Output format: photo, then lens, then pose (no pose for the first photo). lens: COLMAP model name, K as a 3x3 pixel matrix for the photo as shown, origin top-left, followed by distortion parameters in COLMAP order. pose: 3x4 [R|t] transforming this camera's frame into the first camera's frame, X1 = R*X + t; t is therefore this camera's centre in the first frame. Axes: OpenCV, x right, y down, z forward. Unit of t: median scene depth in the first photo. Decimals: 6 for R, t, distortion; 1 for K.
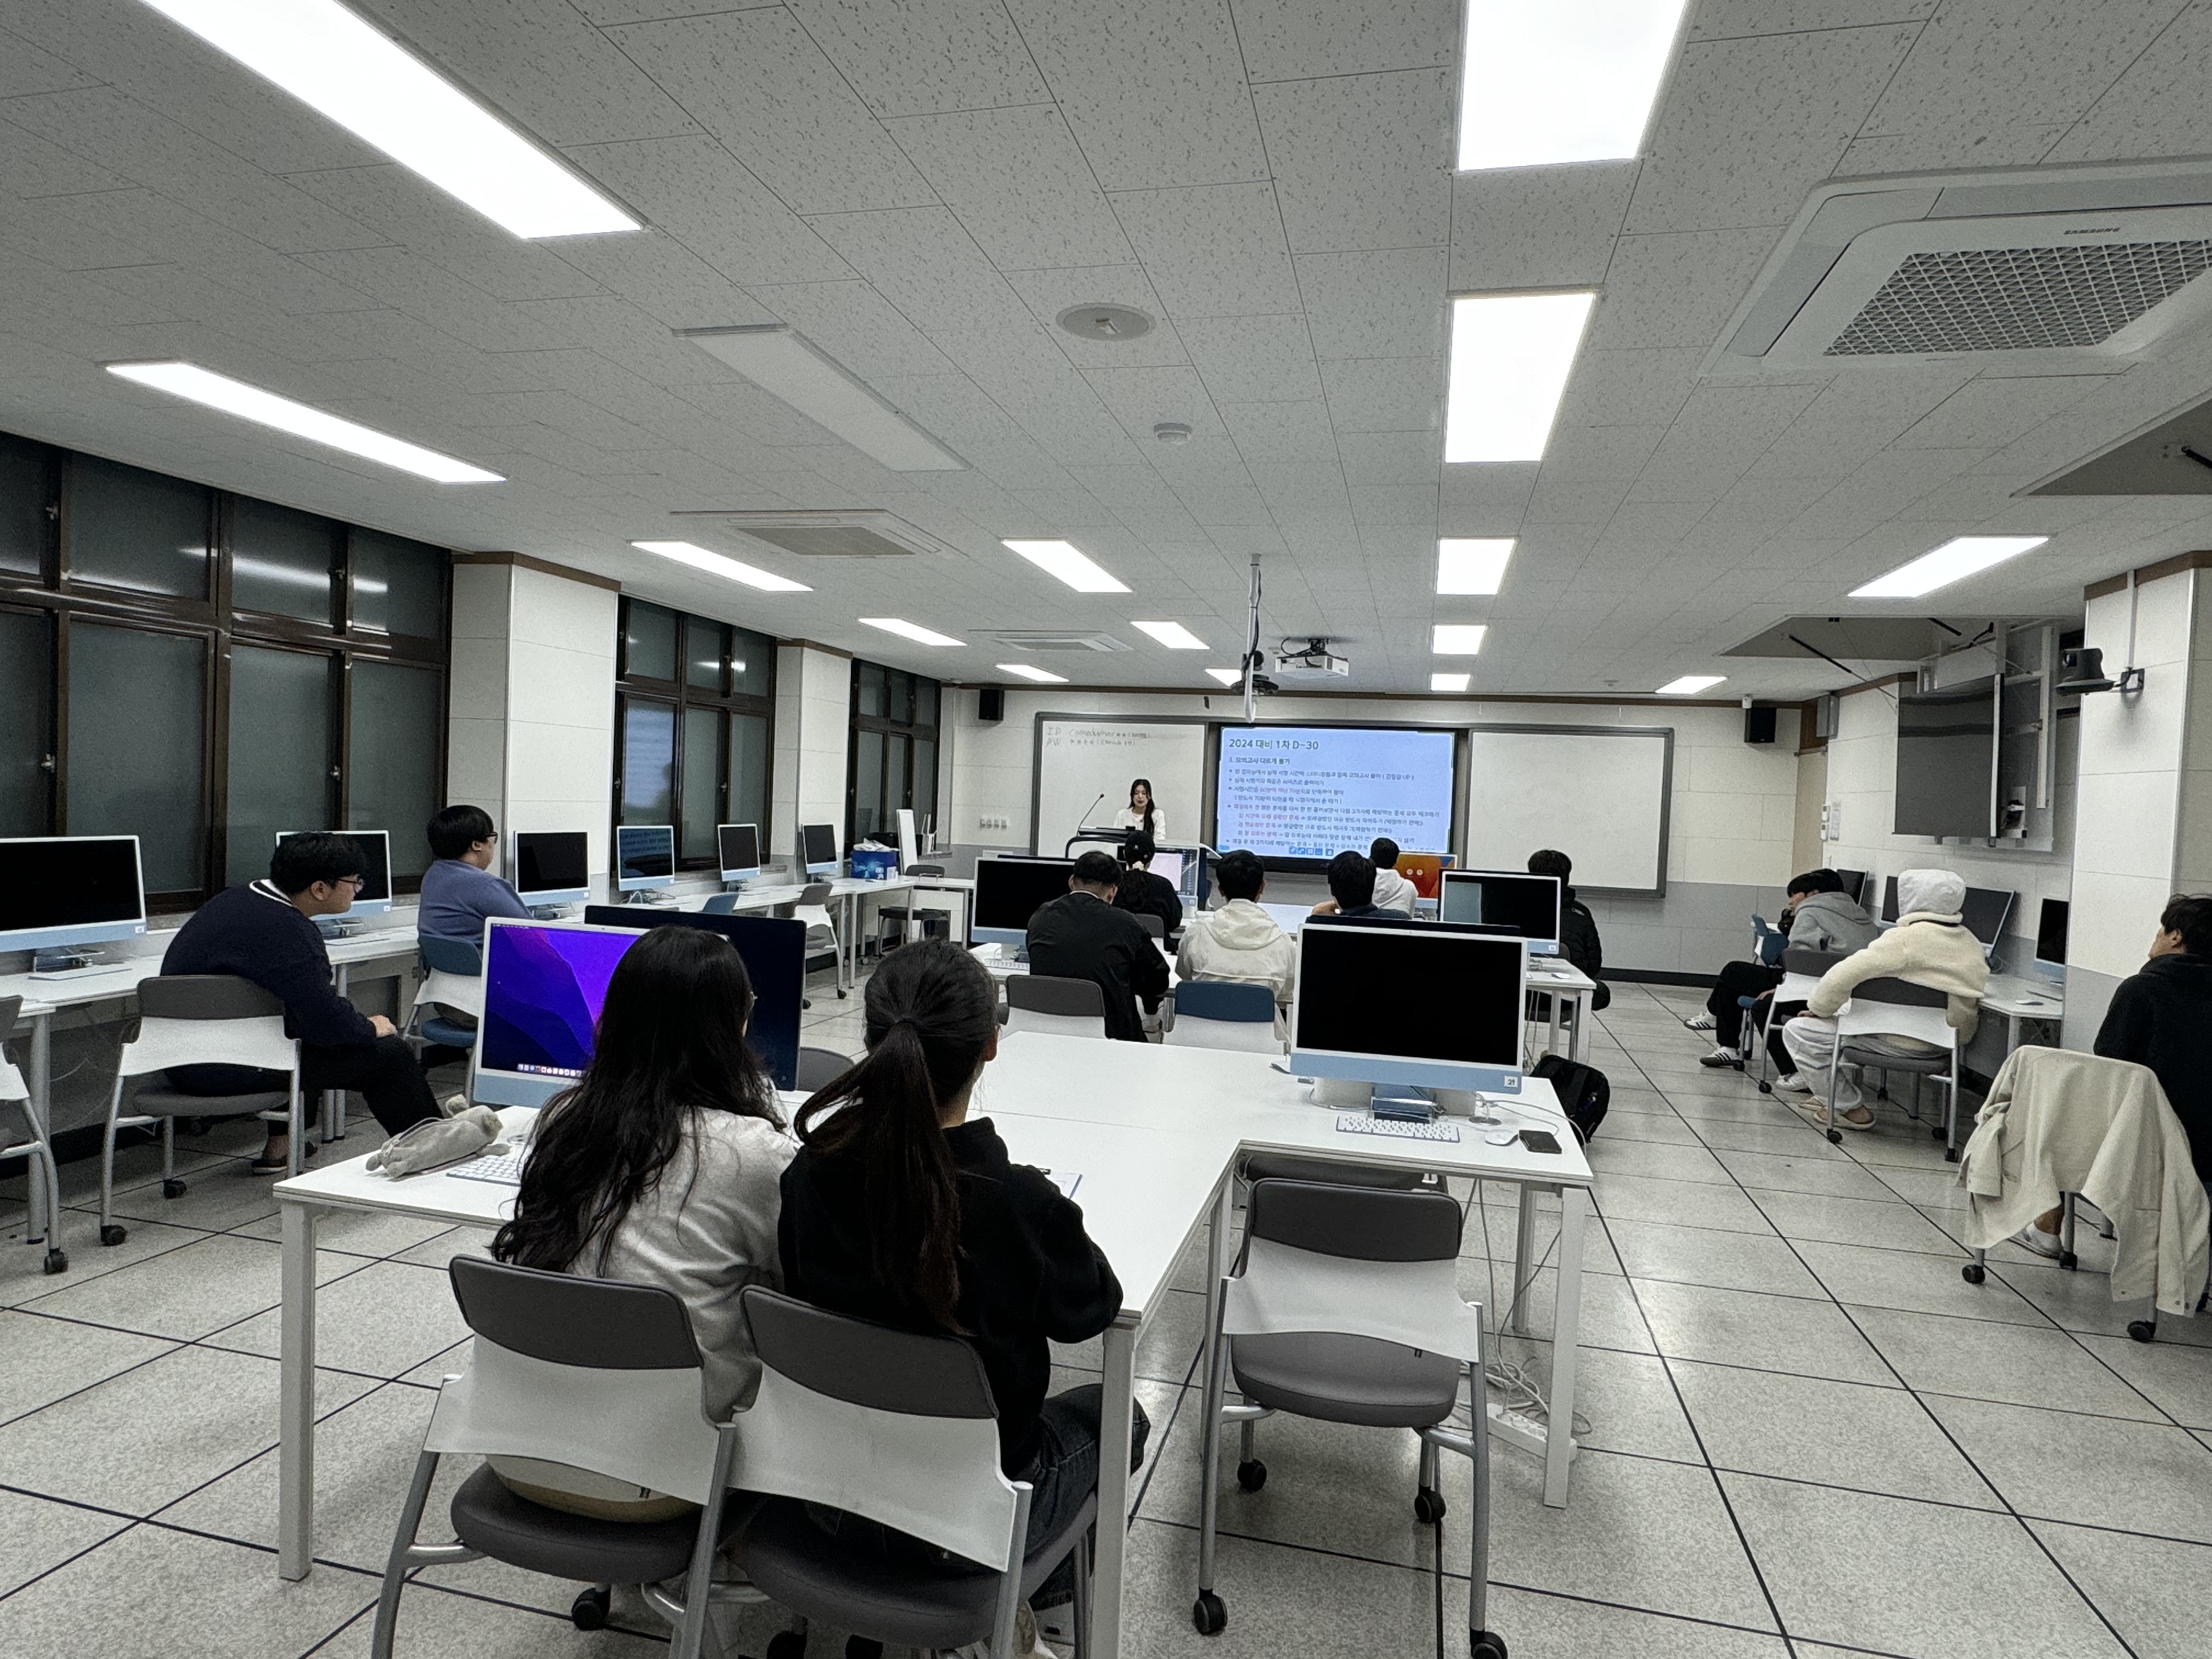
lens RADIAL K [[1265.9, 0, 1106.2], [0, 1265.9, 835.6], [0, 0, 1]] dist [-0.004867, -0.001541]
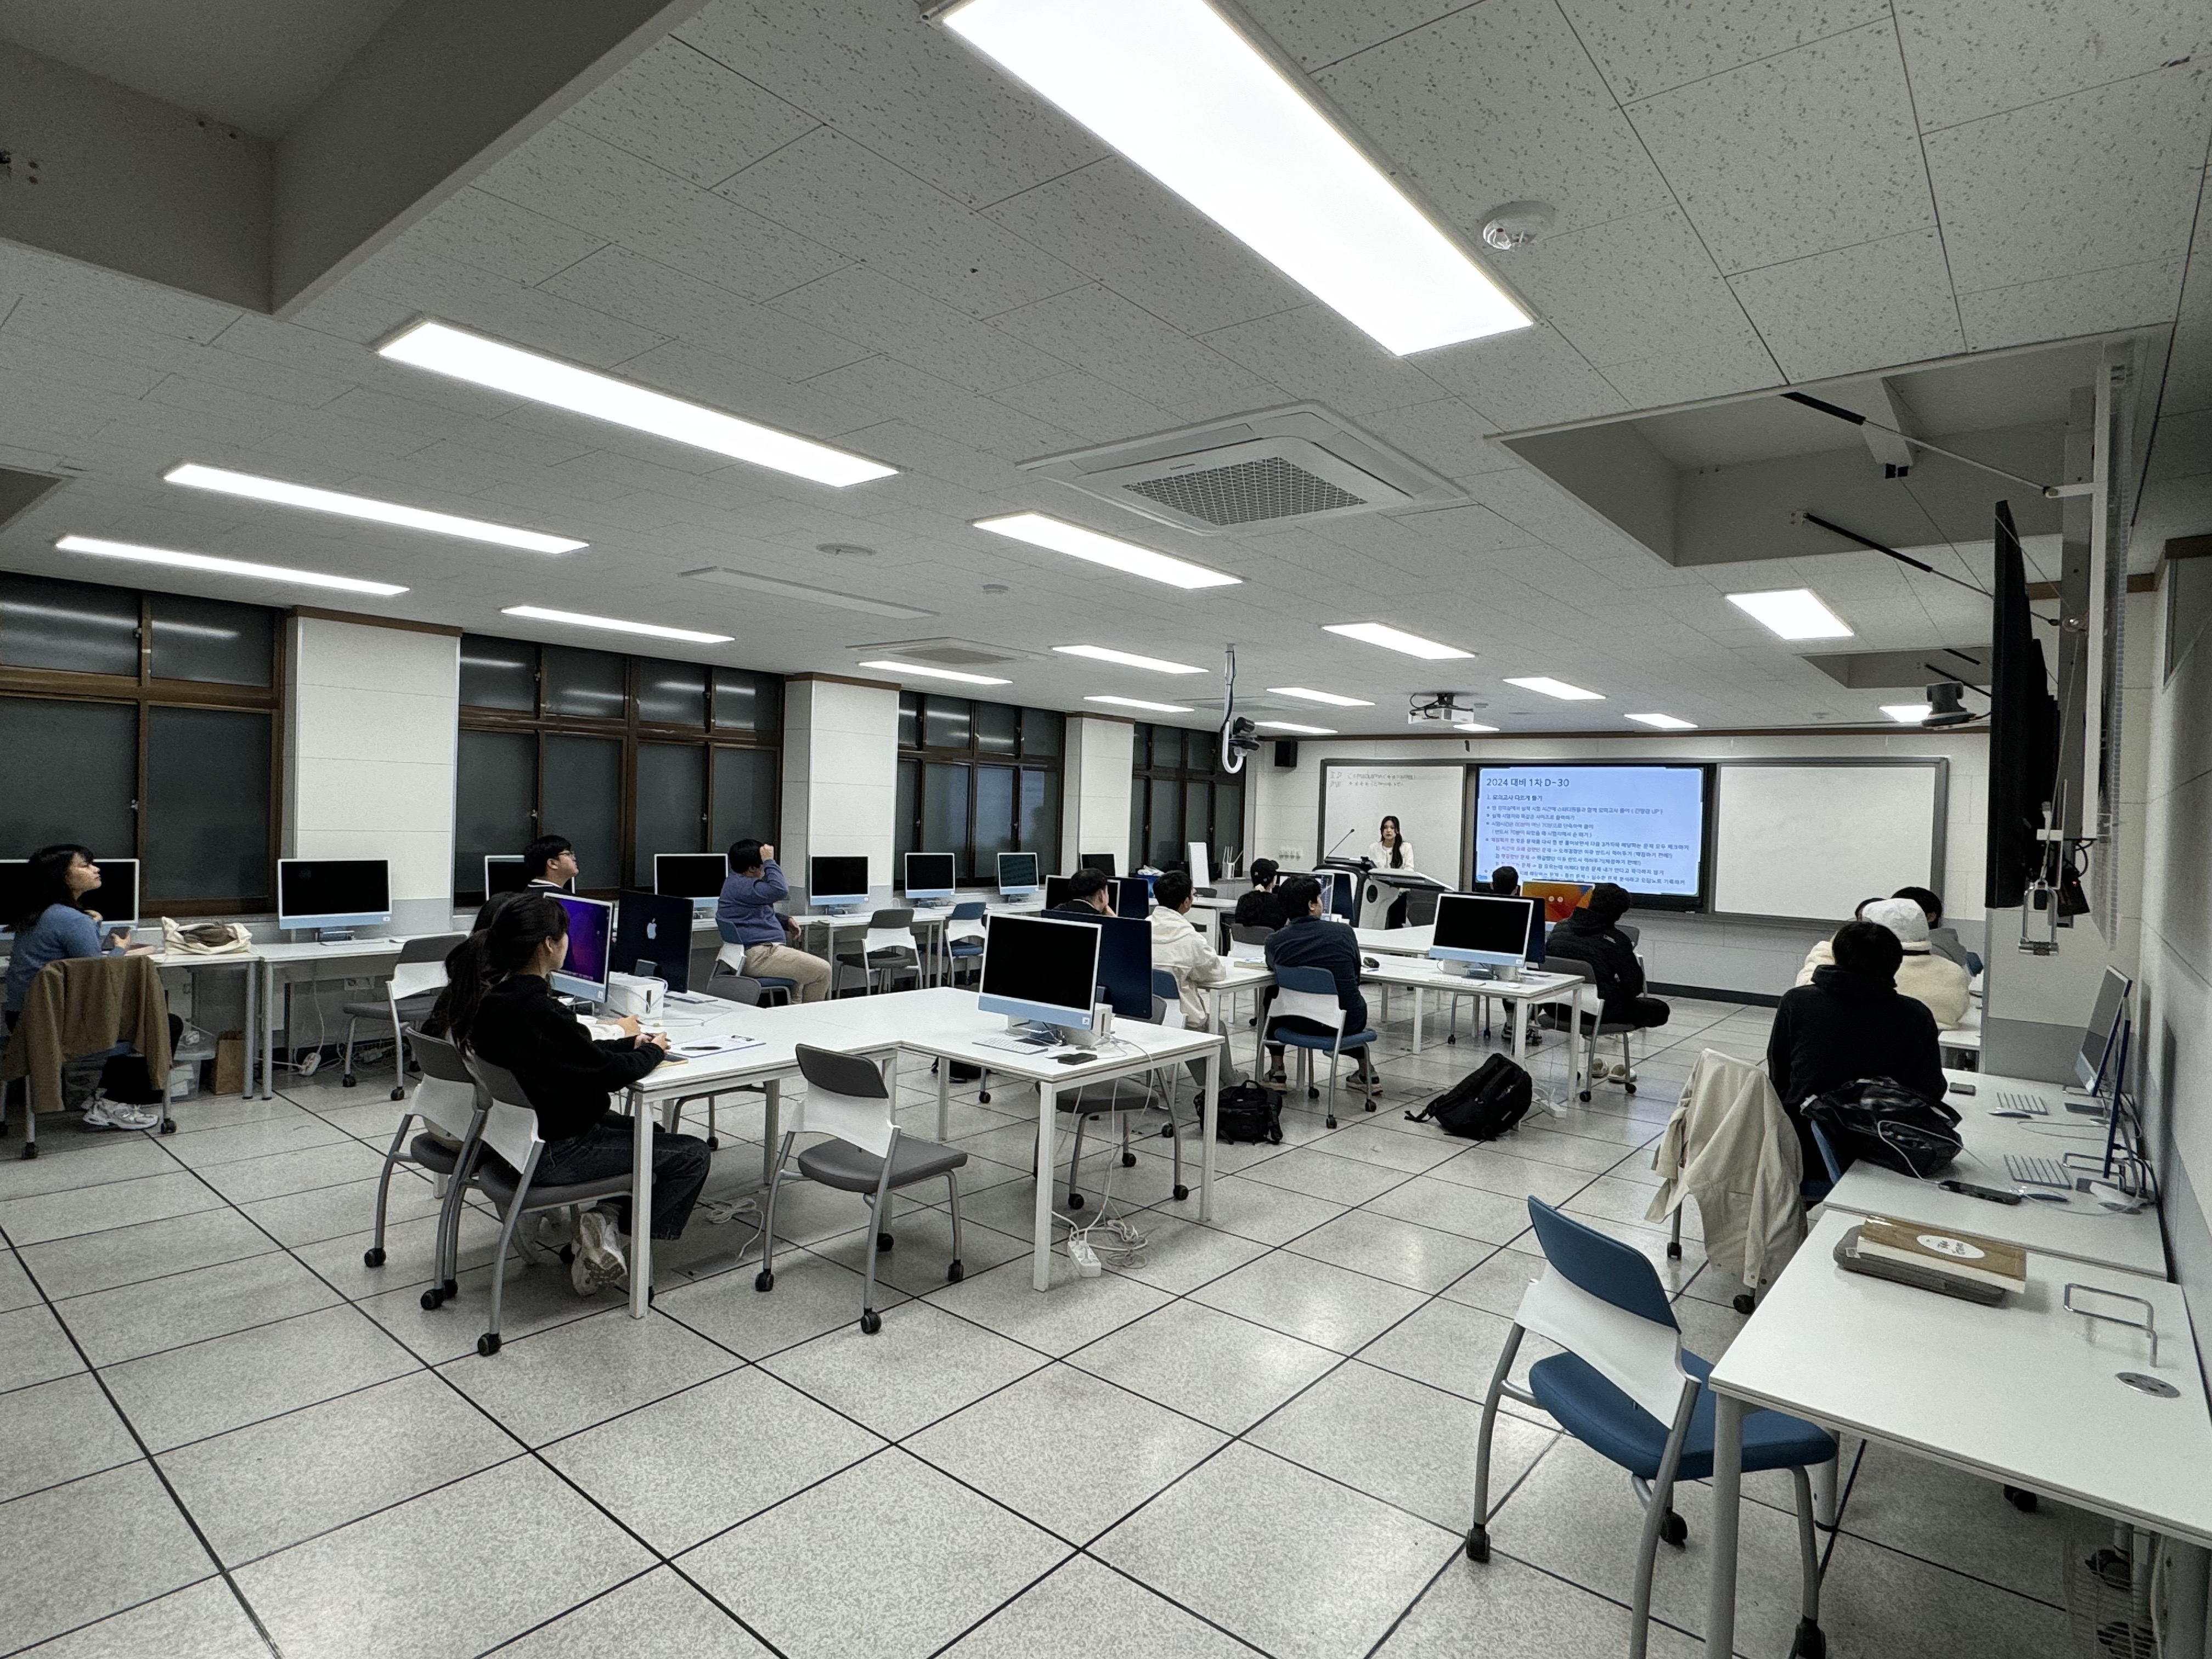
lens RADIAL K [[1172.0, 0, 1103.8], [0, 1172.0, 823.1], [0, 0, 1]] dist [-0.001697, 0.000117]
pose [[0.903713, -0.006965, -0.428082, 0.246089], [-0.009975, 0.999254, -0.037316, 0.003772], [0.428022, 0.037993, 0.902969, -0.064471]]
